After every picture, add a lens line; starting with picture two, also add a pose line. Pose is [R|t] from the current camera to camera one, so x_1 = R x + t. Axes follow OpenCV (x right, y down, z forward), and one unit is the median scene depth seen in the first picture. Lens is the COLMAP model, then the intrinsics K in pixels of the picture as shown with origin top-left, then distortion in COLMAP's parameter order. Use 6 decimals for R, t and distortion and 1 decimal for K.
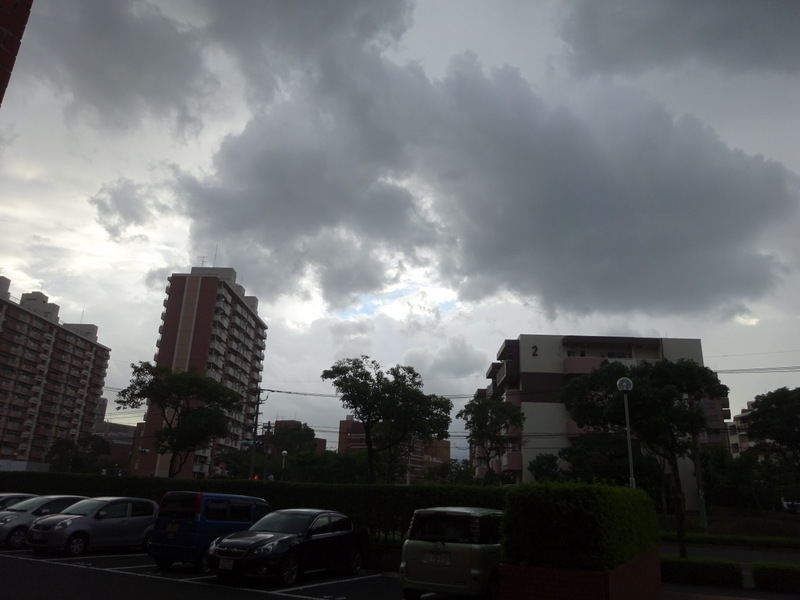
lens RADIAL K [[580.1, 0, 396.2], [0, 580.1, 298.5], [0, 0, 1]] dist [0.002038, -0.010787]
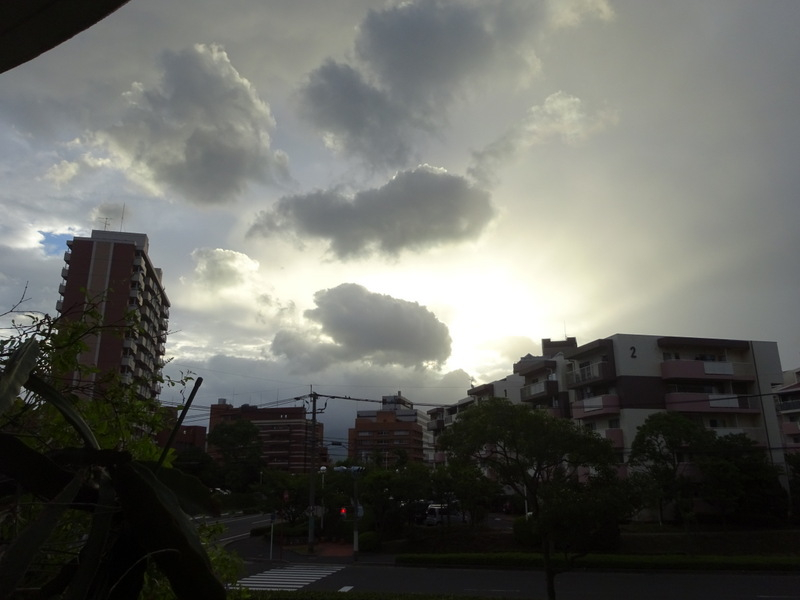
lens RADIAL K [[580.1, 0, 408.9], [0, 580.1, 302.9], [0, 0, 1]] dist [0.002038, -0.010787]
pose [[0.961842, 0.033835, 0.271504, -0.355039], [-0.045736, 0.998245, 0.037622, -0.005820], [-0.269755, -0.048604, 0.961702, 0.220096]]
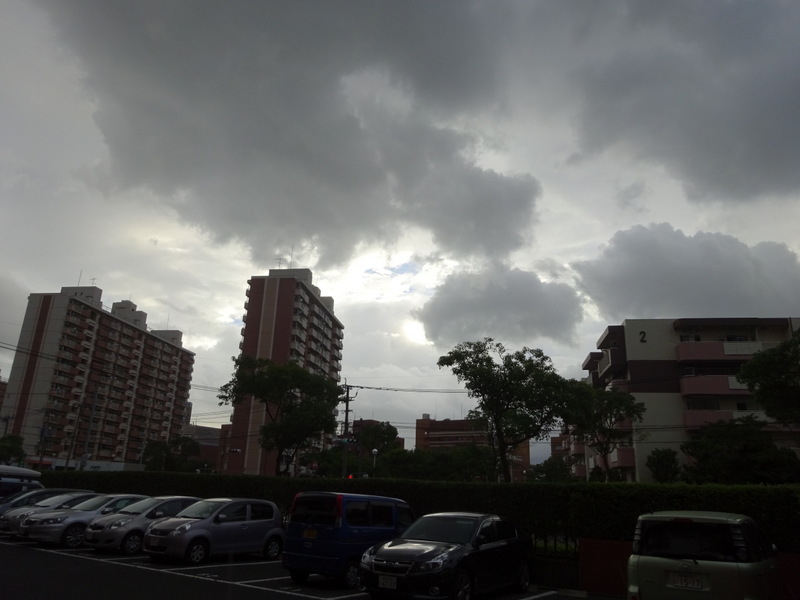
lens RADIAL K [[580.1, 0, 399.9], [0, 580.1, 298.6], [0, 0, 1]] dist [0.002038, -0.010787]
pose [[0.993034, -0.039993, -0.110832, -0.038656], [0.040220, 0.999191, -0.000194, 0.014614], [0.110751, -0.004265, 0.993839, 0.045282]]
